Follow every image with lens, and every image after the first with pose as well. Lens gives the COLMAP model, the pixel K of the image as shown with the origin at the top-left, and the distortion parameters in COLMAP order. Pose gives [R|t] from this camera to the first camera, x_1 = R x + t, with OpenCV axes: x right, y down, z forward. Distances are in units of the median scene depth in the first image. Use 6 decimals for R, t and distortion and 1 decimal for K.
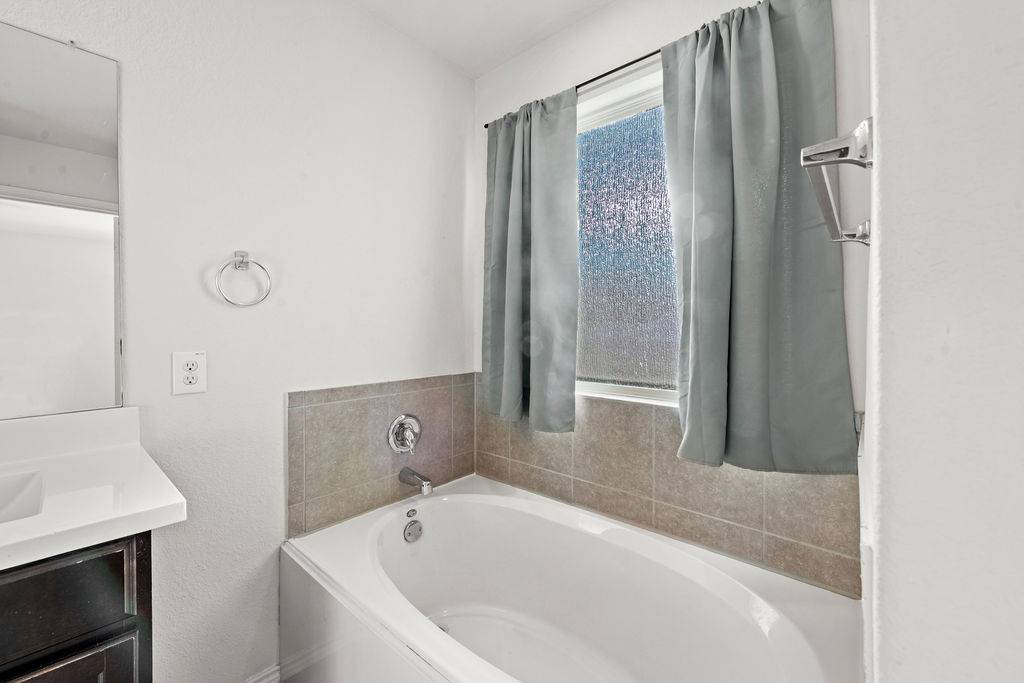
lens RADIAL K [[418.1, 0, 515.2], [0, 418.1, 333.4], [0, 0, 1]] dist [-0.001953, -0.000696]
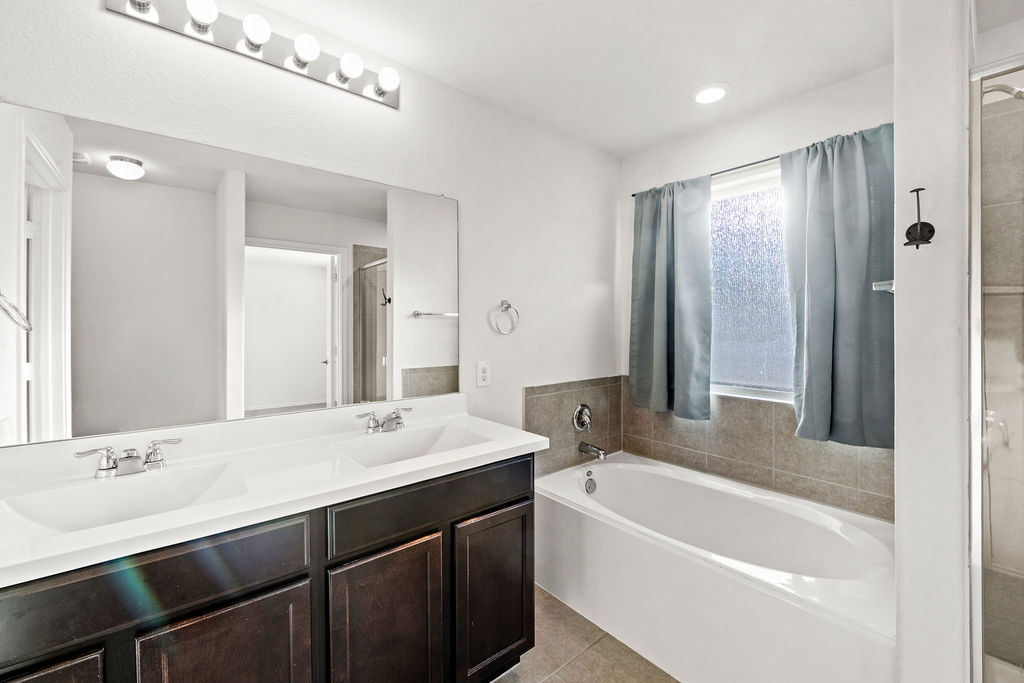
lens RADIAL K [[419.7, 0, 522.8], [0, 419.7, 330.0], [0, 0, 1]] dist [-0.000587, -0.000518]
pose [[0.989271, 0.003934, -0.146042, -0.280337], [-0.005131, 0.999956, -0.007821, -0.054057], [0.146005, 0.008486, 0.989247, -0.496420]]
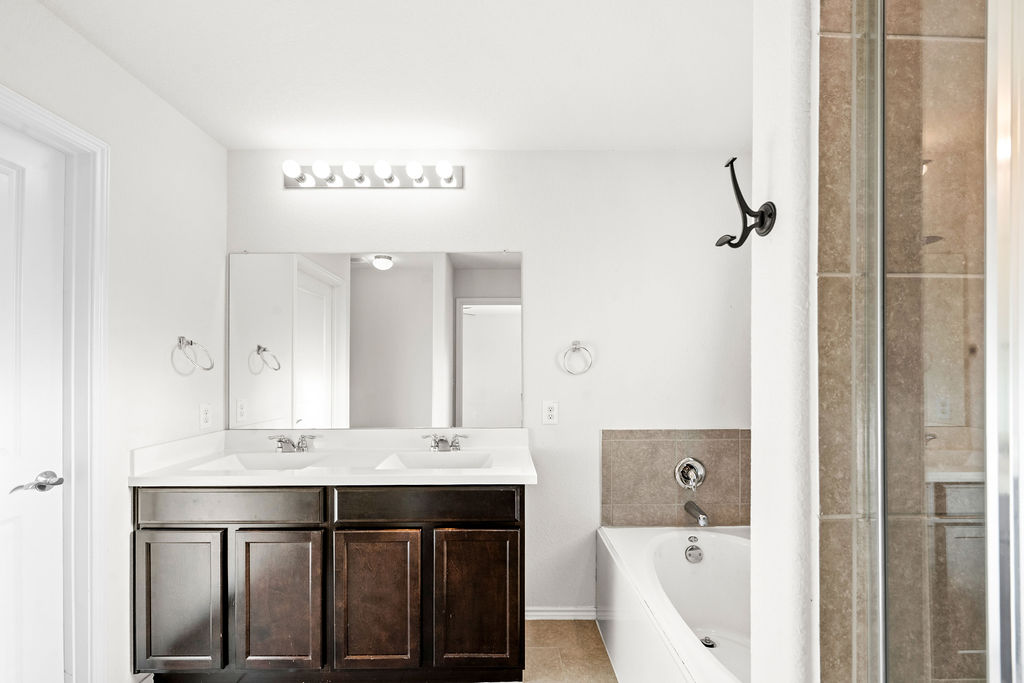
lens RADIAL K [[432.0, 0, 505.8], [0, 432.0, 365.6], [0, 0, 1]] dist [0.000767, -0.000079]
pose [[0.669499, 0.002237, -0.742809, 0.345422], [-0.012171, 0.999894, -0.007958, -0.066713], [0.742713, 0.014368, 0.669456, -0.282527]]
